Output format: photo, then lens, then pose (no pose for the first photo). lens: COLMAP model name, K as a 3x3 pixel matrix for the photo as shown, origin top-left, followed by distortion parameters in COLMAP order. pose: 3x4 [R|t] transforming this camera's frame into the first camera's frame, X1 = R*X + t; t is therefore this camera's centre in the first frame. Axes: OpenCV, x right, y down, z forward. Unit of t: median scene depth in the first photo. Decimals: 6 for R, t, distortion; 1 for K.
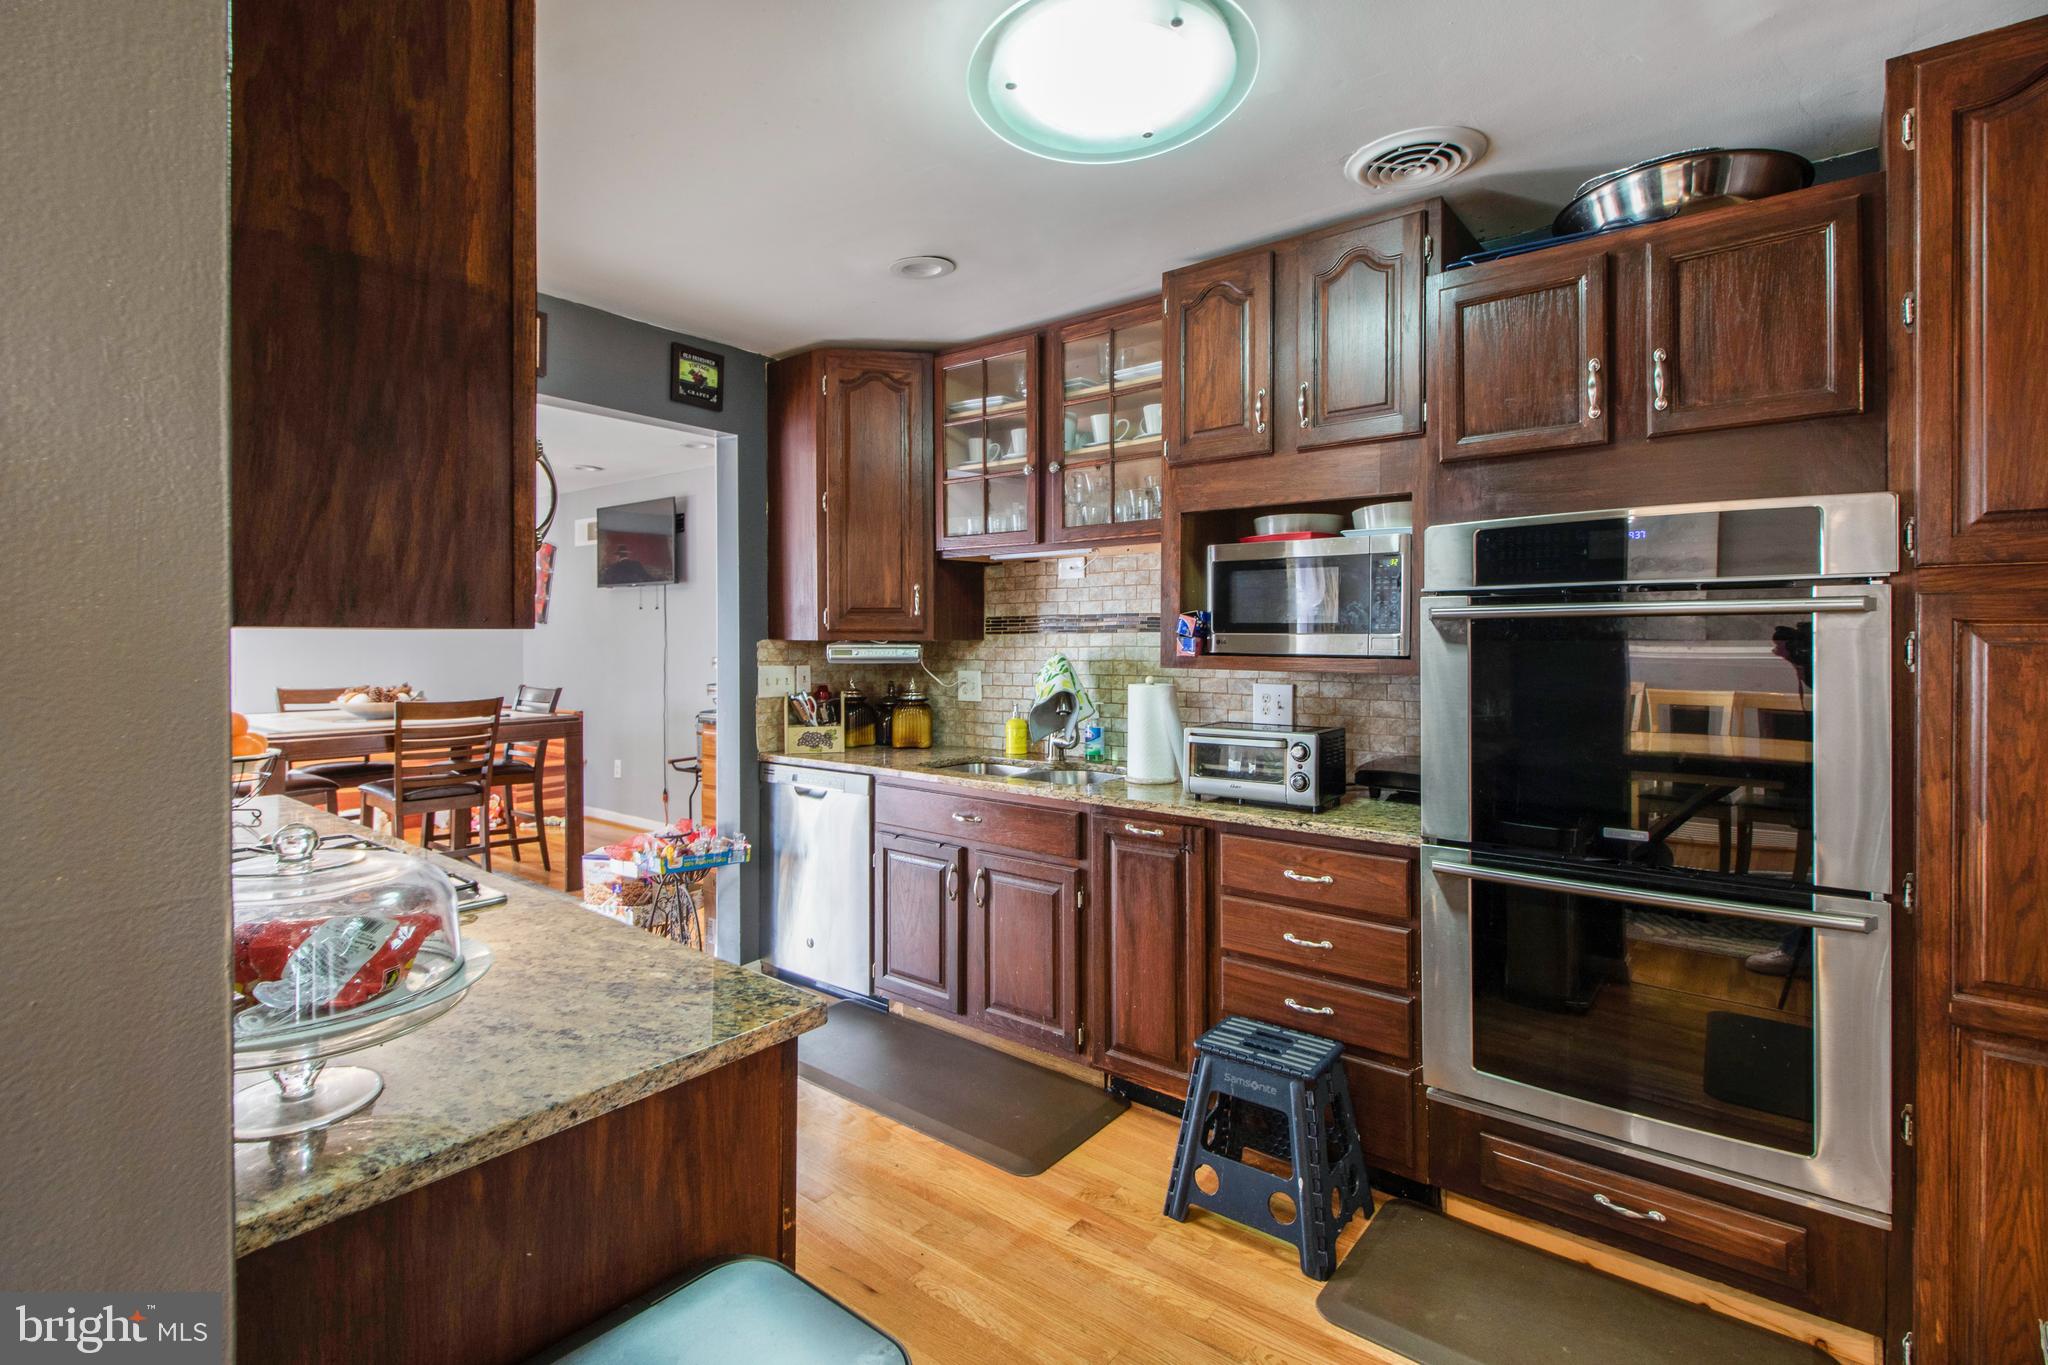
lens RADIAL K [[953.7, 0, 1012.7], [0, 953.7, 638.3], [0, 0, 1]] dist [0.021592, -0.012807]
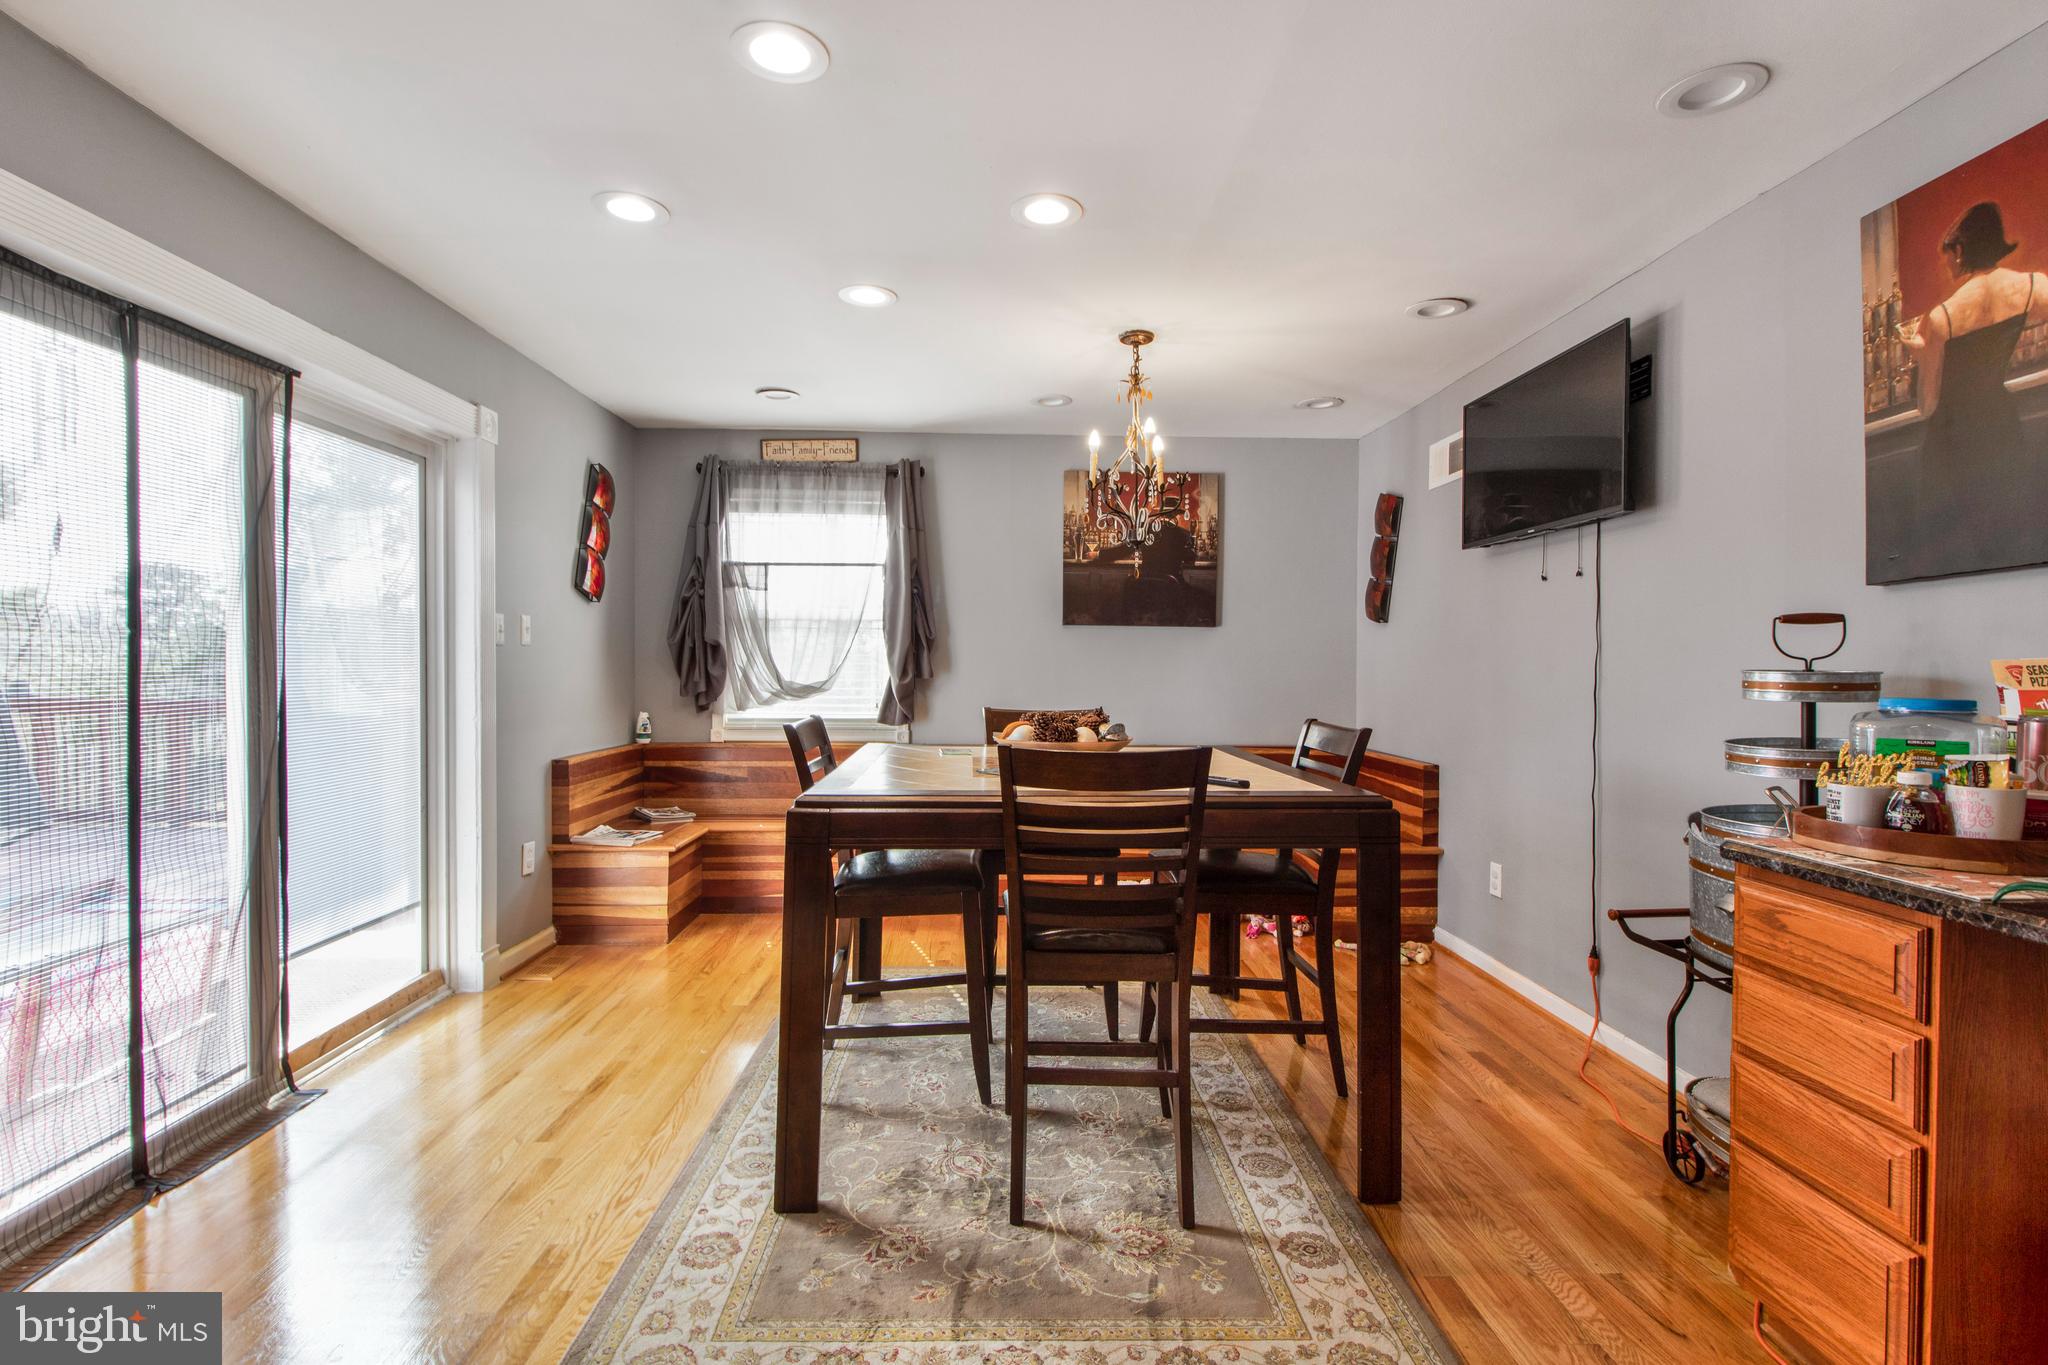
lens RADIAL K [[953.7, 0, 1018.0], [0, 953.7, 679.5], [0, 0, 1]] dist [0.021592, -0.012807]
pose [[0.644003, 0.013899, -0.764897, -0.428308], [-0.004569, 0.999887, 0.014322, 0.039570], [0.765009, -0.005728, 0.643994, 1.096711]]
